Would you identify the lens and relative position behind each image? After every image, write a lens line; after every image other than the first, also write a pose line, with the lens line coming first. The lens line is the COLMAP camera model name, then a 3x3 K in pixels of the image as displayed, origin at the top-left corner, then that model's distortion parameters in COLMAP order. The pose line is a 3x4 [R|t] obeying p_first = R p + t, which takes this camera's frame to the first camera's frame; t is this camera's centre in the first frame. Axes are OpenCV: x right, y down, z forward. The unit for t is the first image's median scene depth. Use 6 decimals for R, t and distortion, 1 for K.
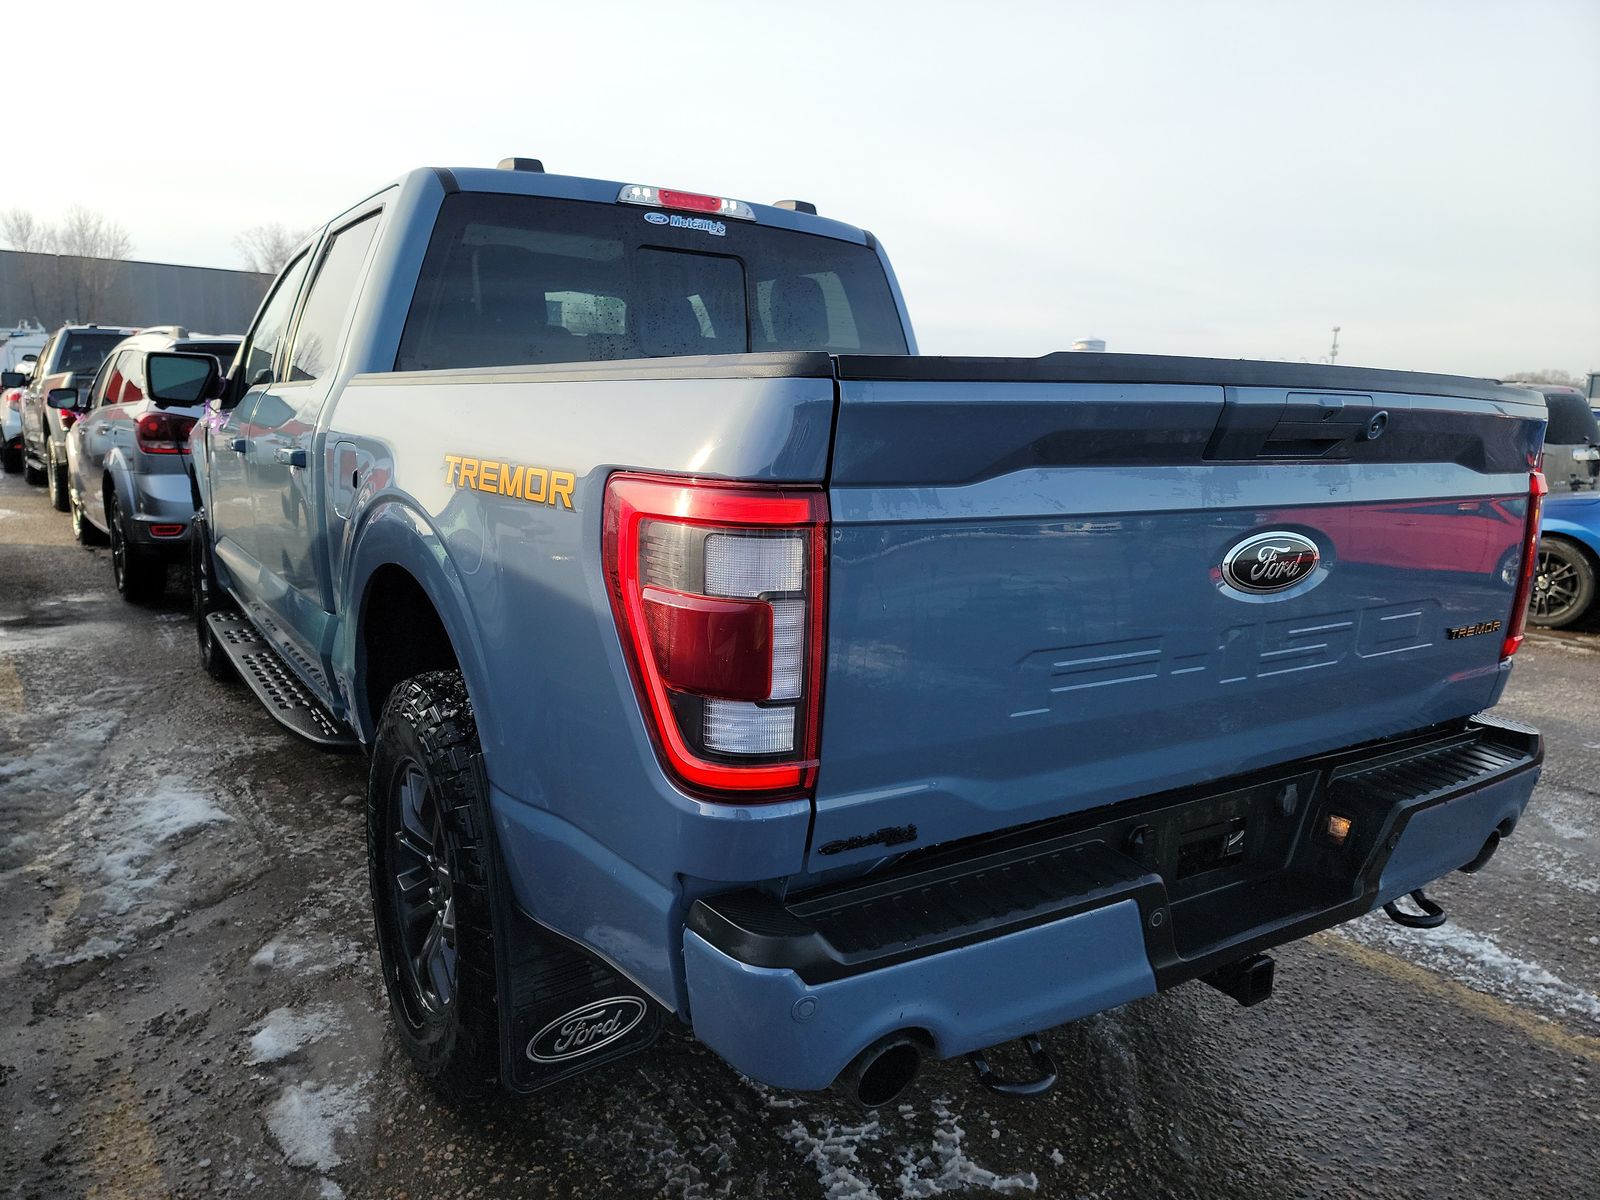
lens RADIAL K [[1088.3, 0, 786.7], [0, 1088.3, 571.0], [0, 0, 1]] dist [0.078739, -0.058090]
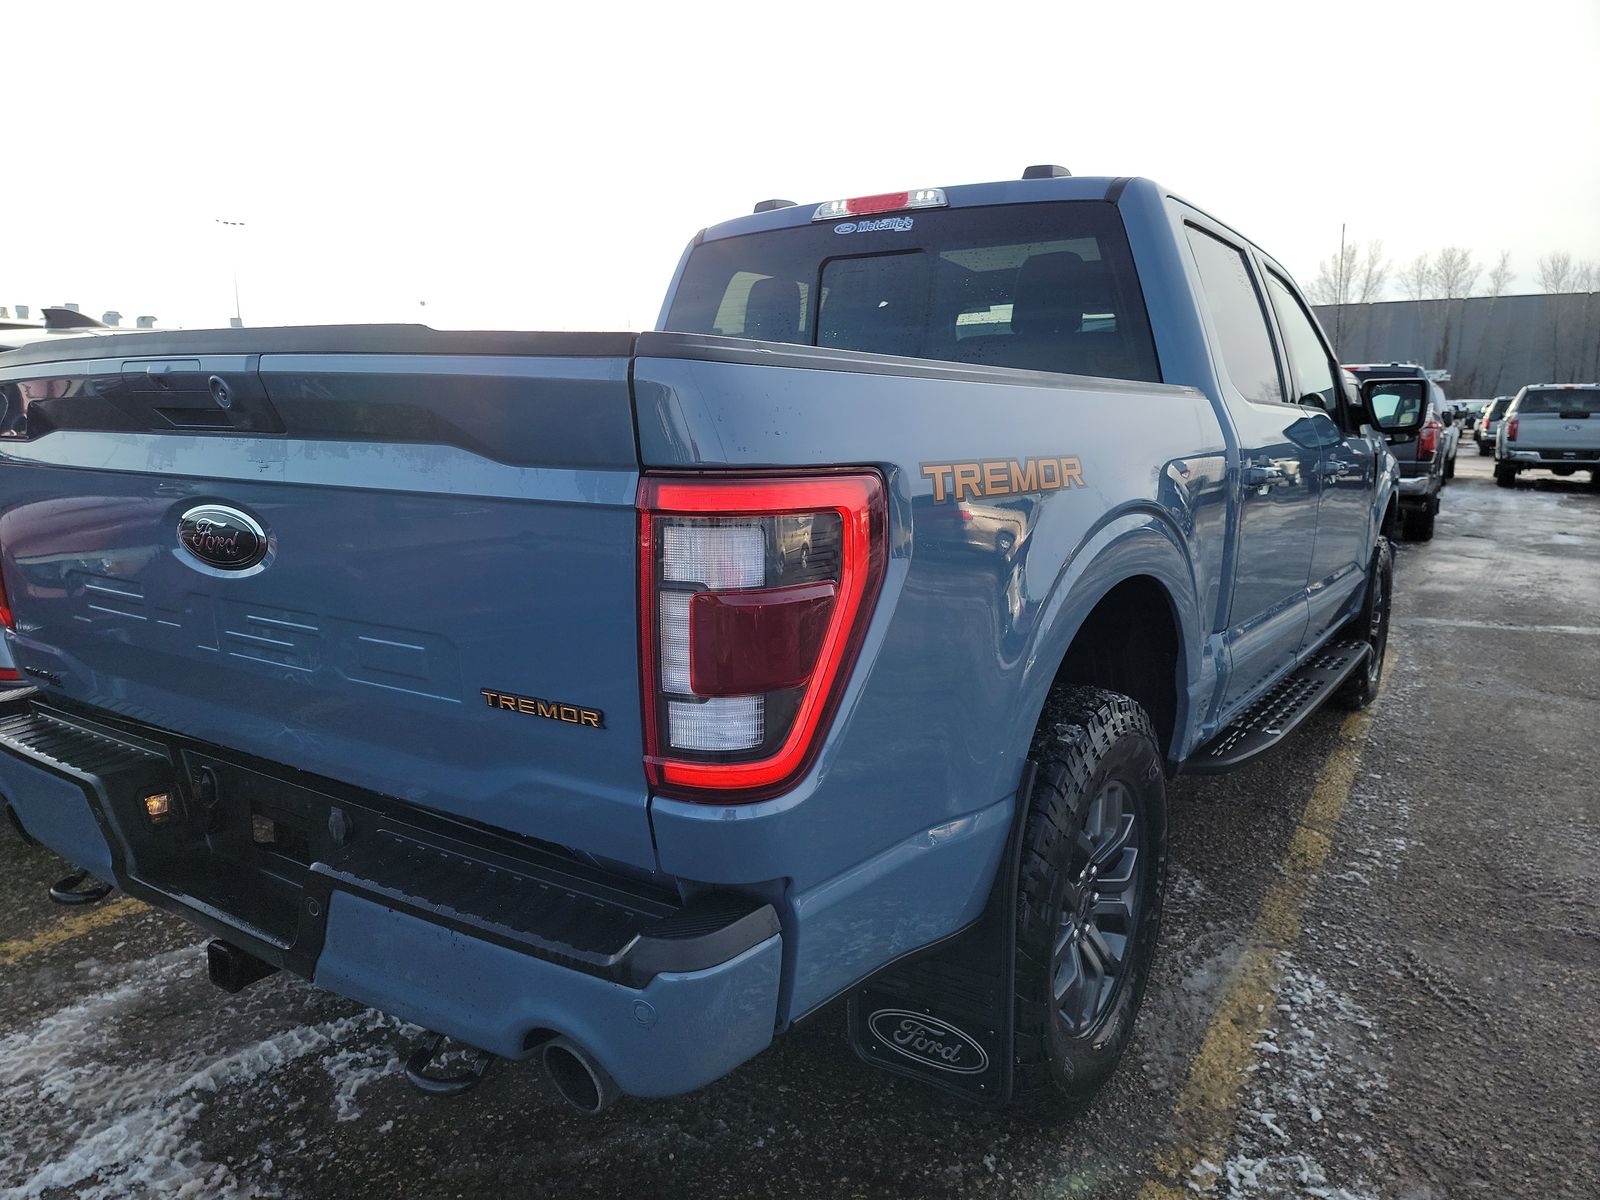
lens RADIAL K [[1088.3, 0, 786.7], [0, 1088.3, 571.0], [0, 0, 1]] dist [0.078739, -0.058090]
pose [[0.375563, 0.103733, -0.920974, 0.839596], [-0.136786, 0.989038, 0.055619, -0.055062], [0.916647, 0.105088, 0.385635, 0.591338]]
